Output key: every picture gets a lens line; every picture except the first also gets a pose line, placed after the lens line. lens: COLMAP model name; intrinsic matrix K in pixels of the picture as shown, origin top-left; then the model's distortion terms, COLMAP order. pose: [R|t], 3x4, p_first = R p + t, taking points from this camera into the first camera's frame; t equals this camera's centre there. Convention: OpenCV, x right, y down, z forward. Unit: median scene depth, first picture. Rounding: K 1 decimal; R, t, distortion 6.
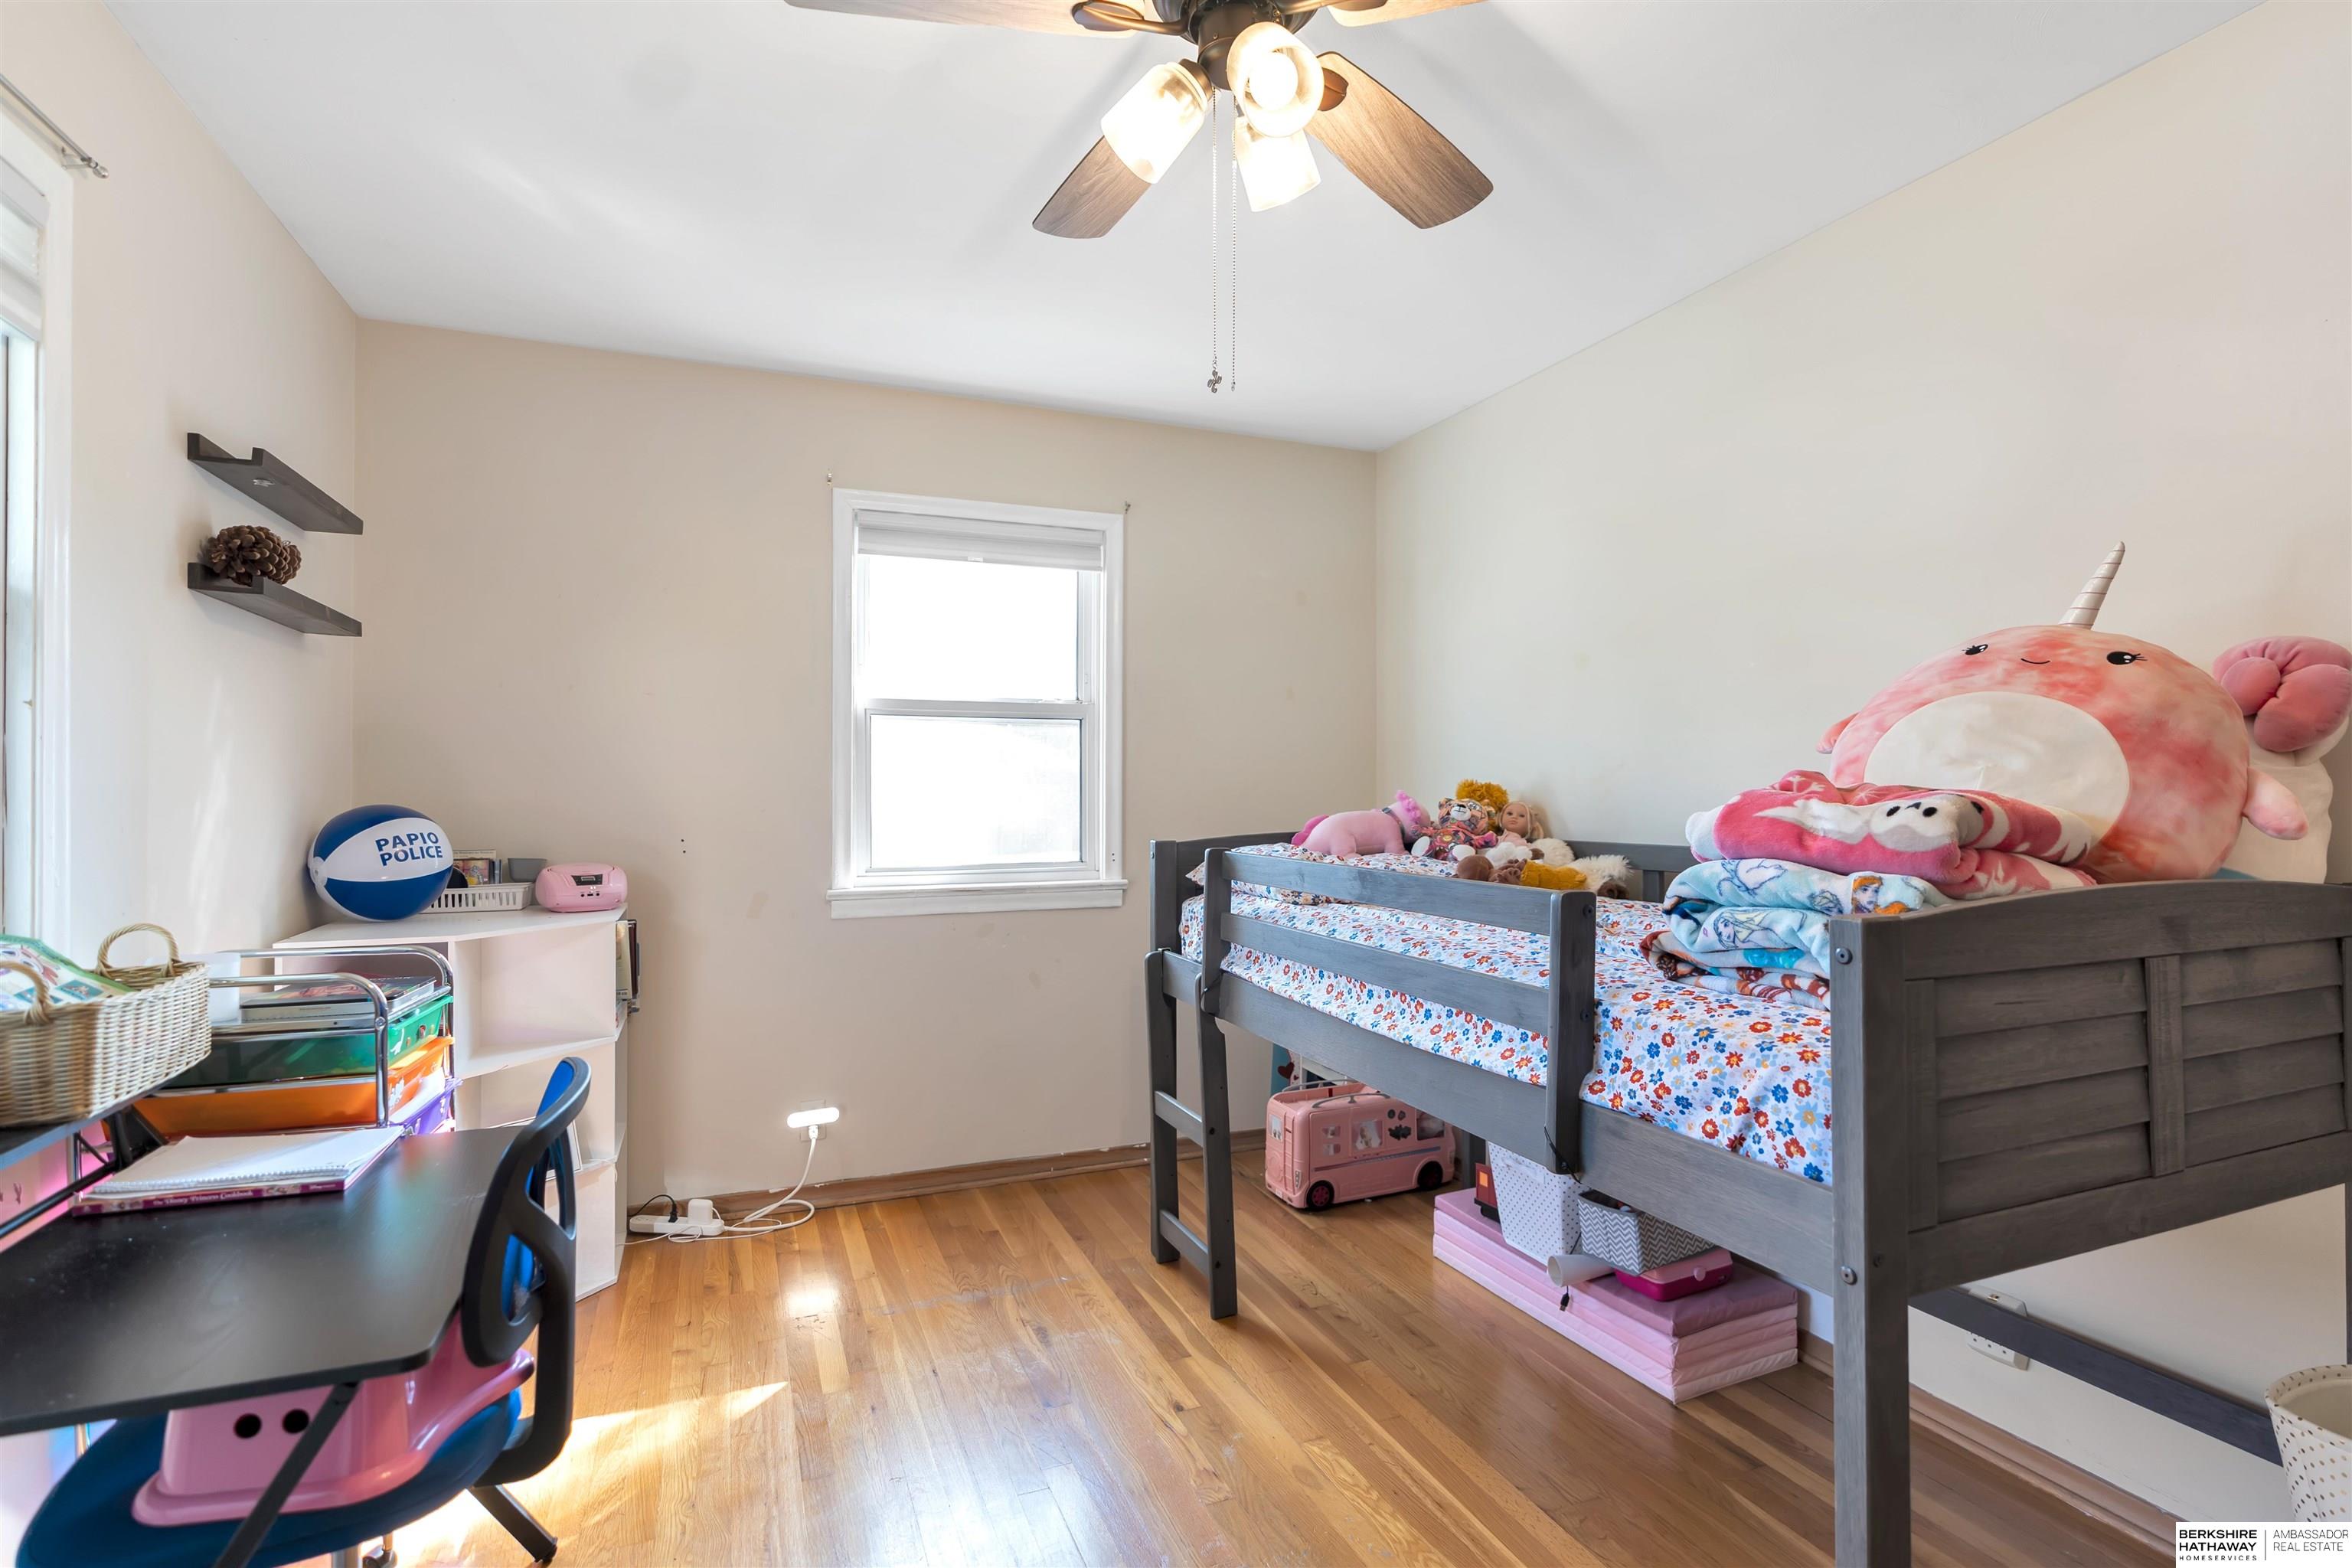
lens RADIAL K [[1090.0, 0, 1171.6], [0, 1090.0, 782.1], [0, 0, 1]] dist [-0.005705, 0.001055]
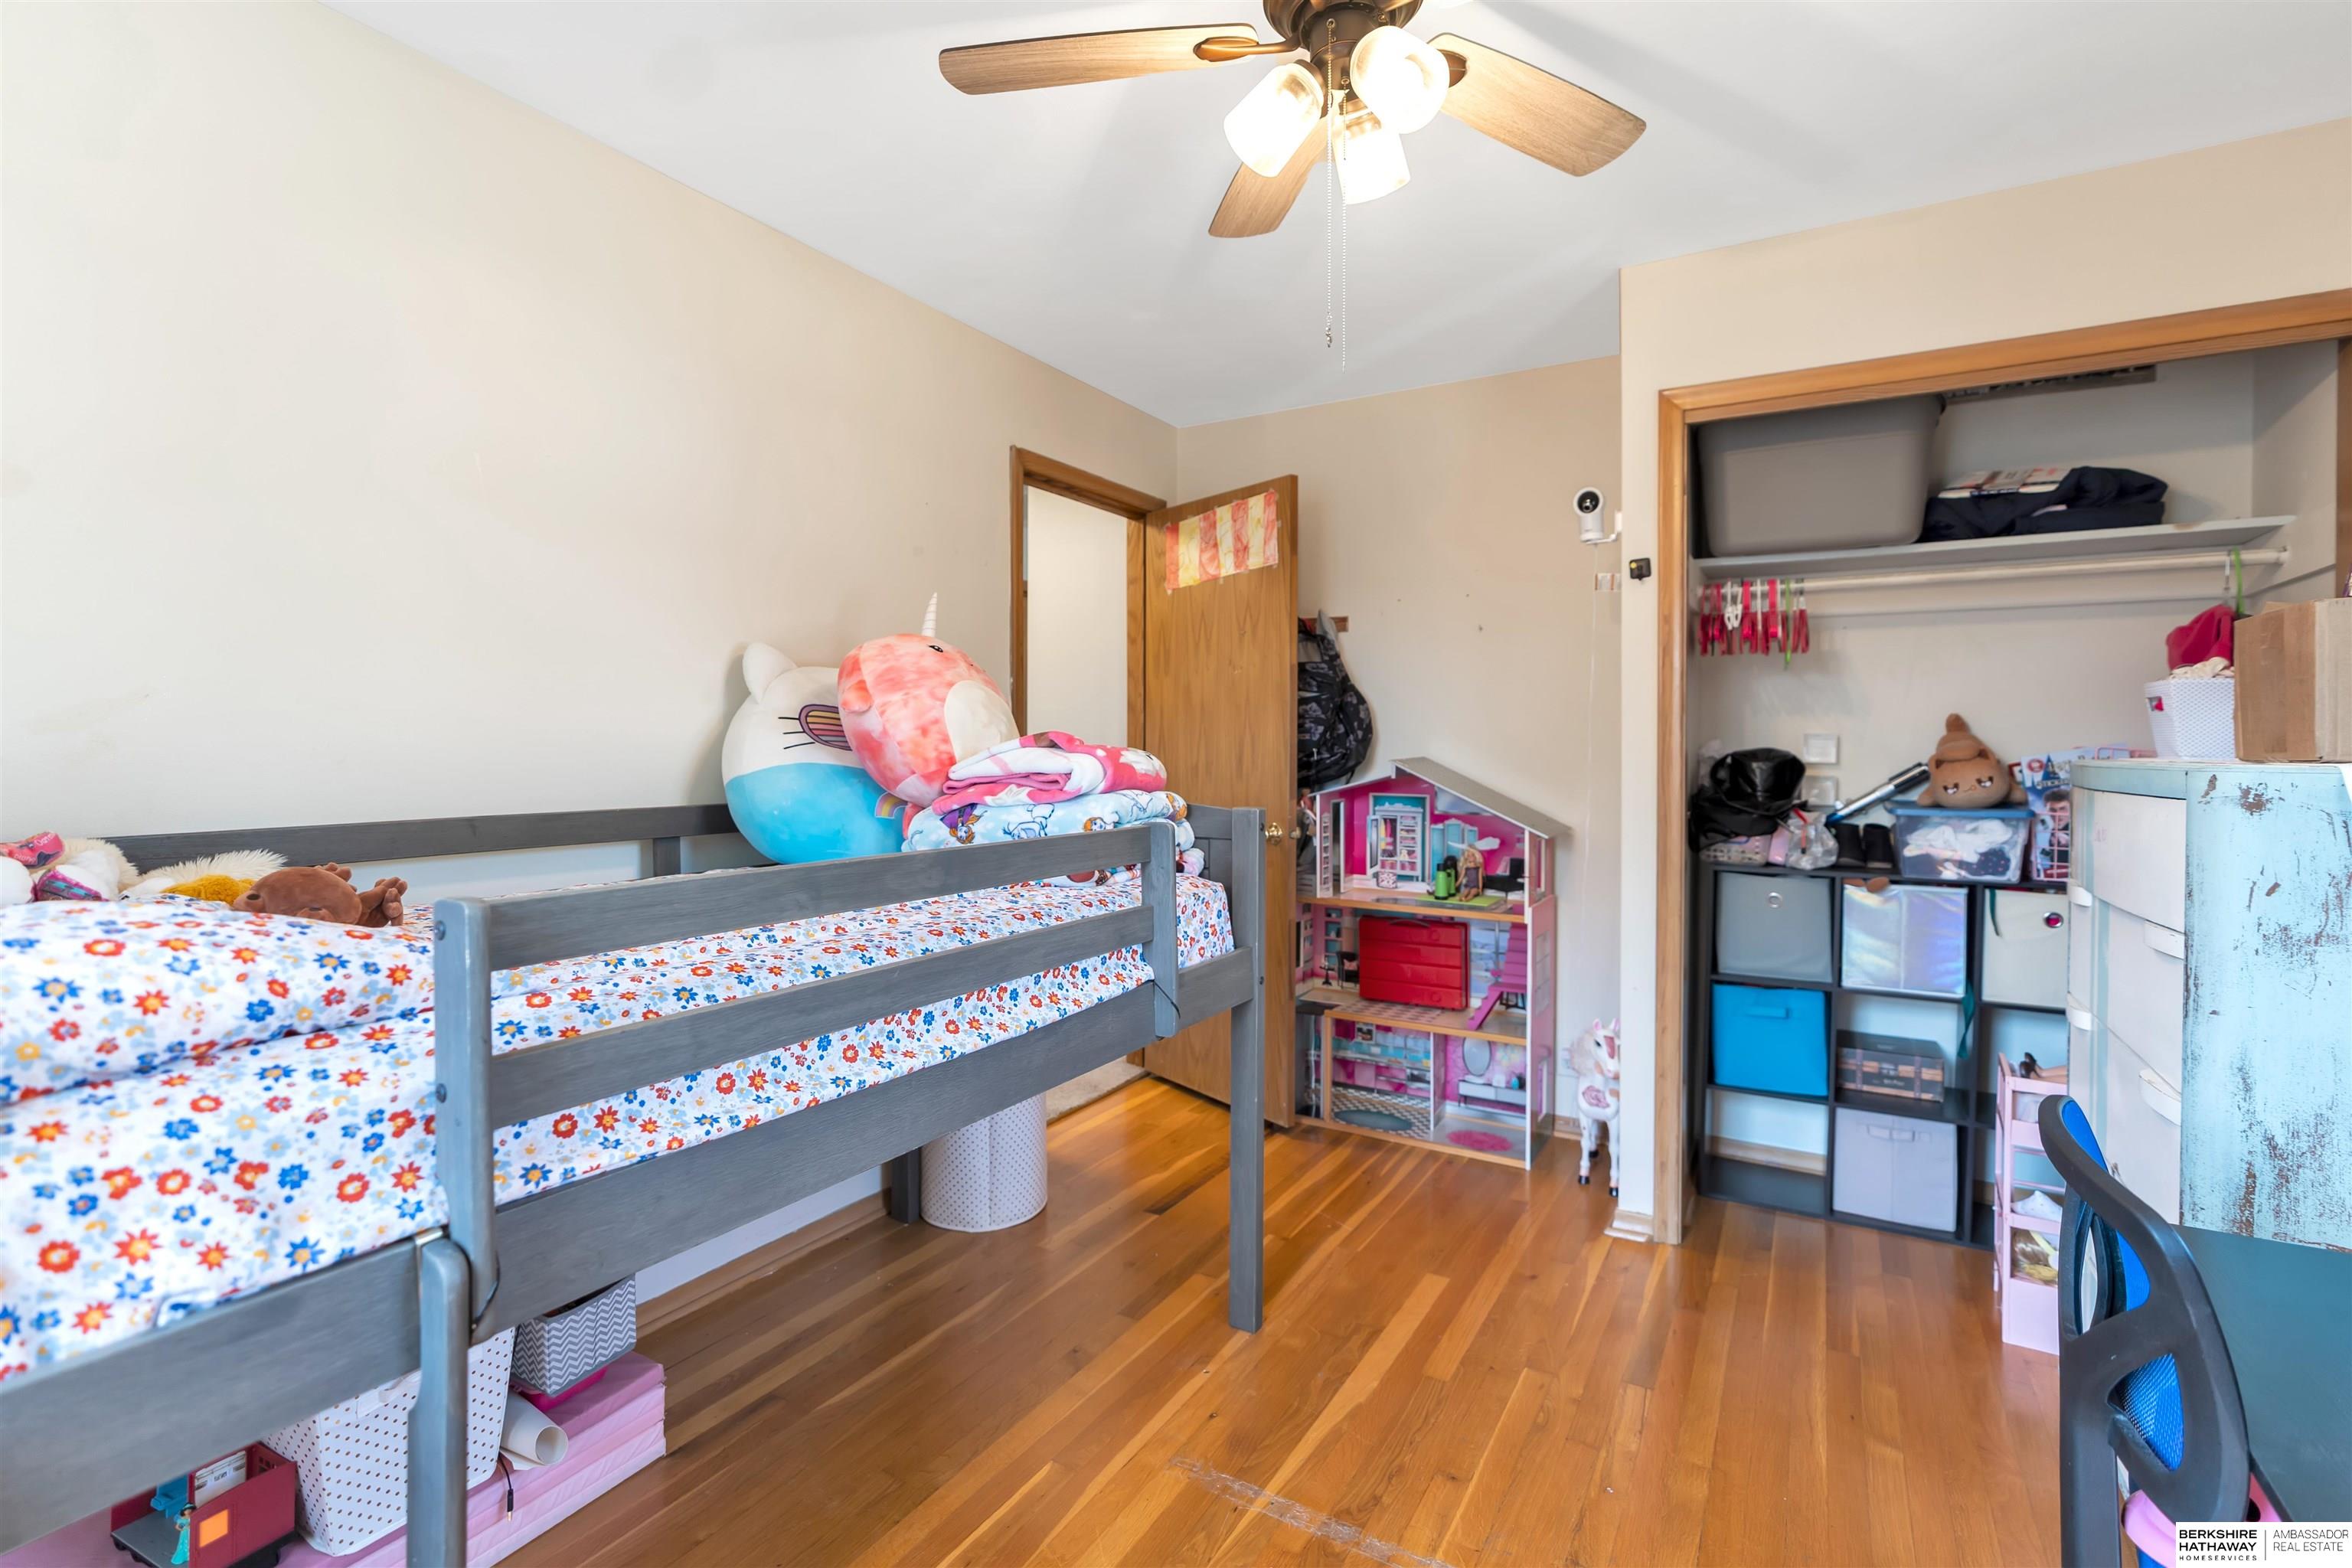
lens RADIAL K [[1090.0, 0, 1171.5], [0, 1090.0, 768.6], [0, 0, 1]] dist [-0.005705, 0.001055]
pose [[-0.606280, -0.013287, 0.795140, -0.544866], [-0.007088, 0.999911, 0.011304, 0.016202], [-0.795219, 0.001217, -0.606321, 1.418774]]
